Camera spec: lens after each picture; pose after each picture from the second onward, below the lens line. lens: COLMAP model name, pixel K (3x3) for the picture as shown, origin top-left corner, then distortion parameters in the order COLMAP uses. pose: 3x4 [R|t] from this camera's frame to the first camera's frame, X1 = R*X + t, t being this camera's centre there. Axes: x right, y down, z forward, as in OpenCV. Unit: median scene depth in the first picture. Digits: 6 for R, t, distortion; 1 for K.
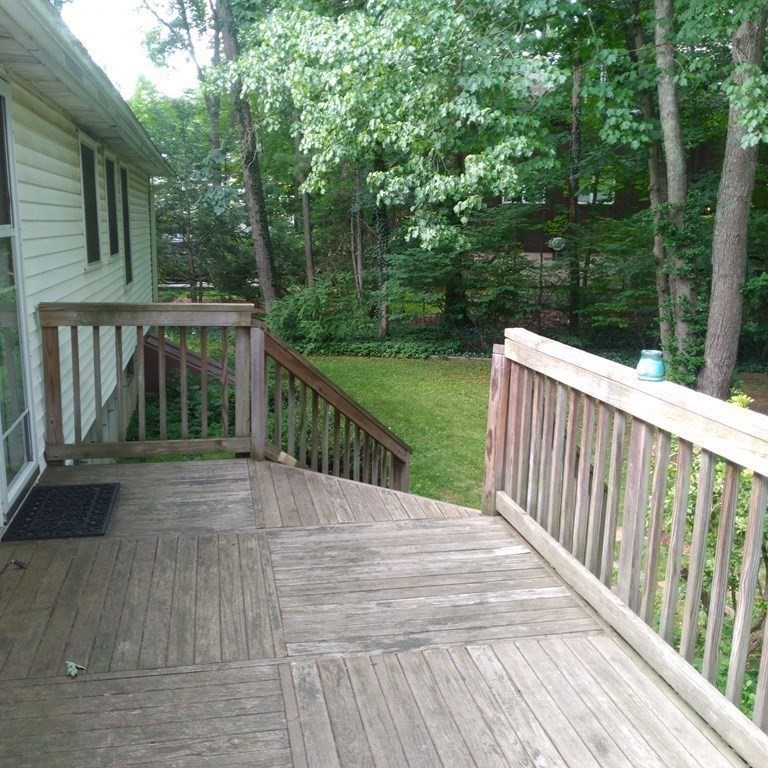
lens RADIAL K [[835.8, 0, 381.8], [0, 835.8, 406.9], [0, 0, 1]] dist [0.078366, -0.148204]
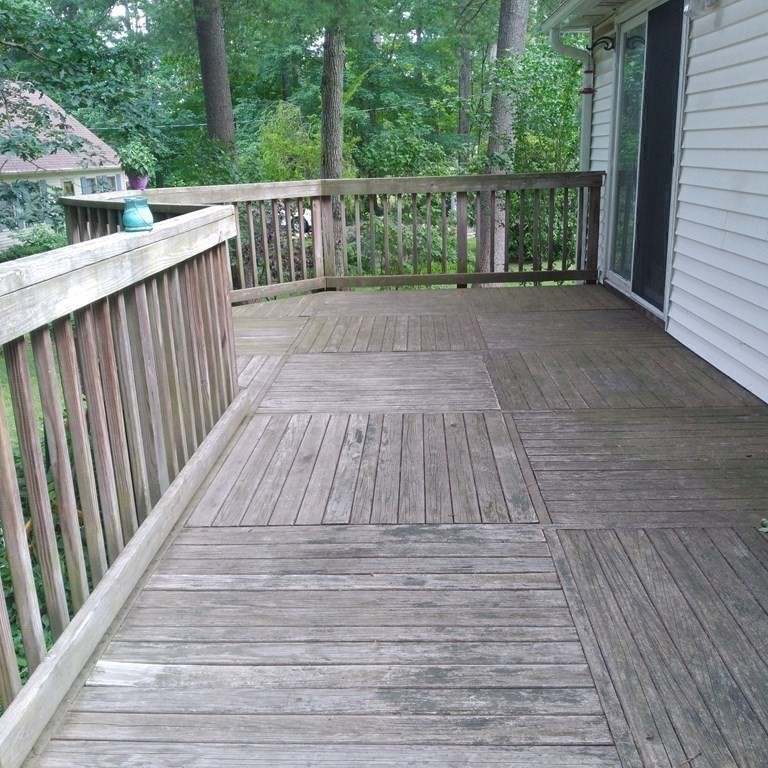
lens RADIAL K [[835.8, 0, 381.8], [0, 835.8, 406.9], [0, 0, 1]] dist [0.078366, -0.148204]
pose [[-0.972233, -0.058055, 0.226700, -0.130606], [0.062612, 0.868889, 0.491031, -0.263448], [-0.225484, 0.491591, -0.841128, 1.617289]]
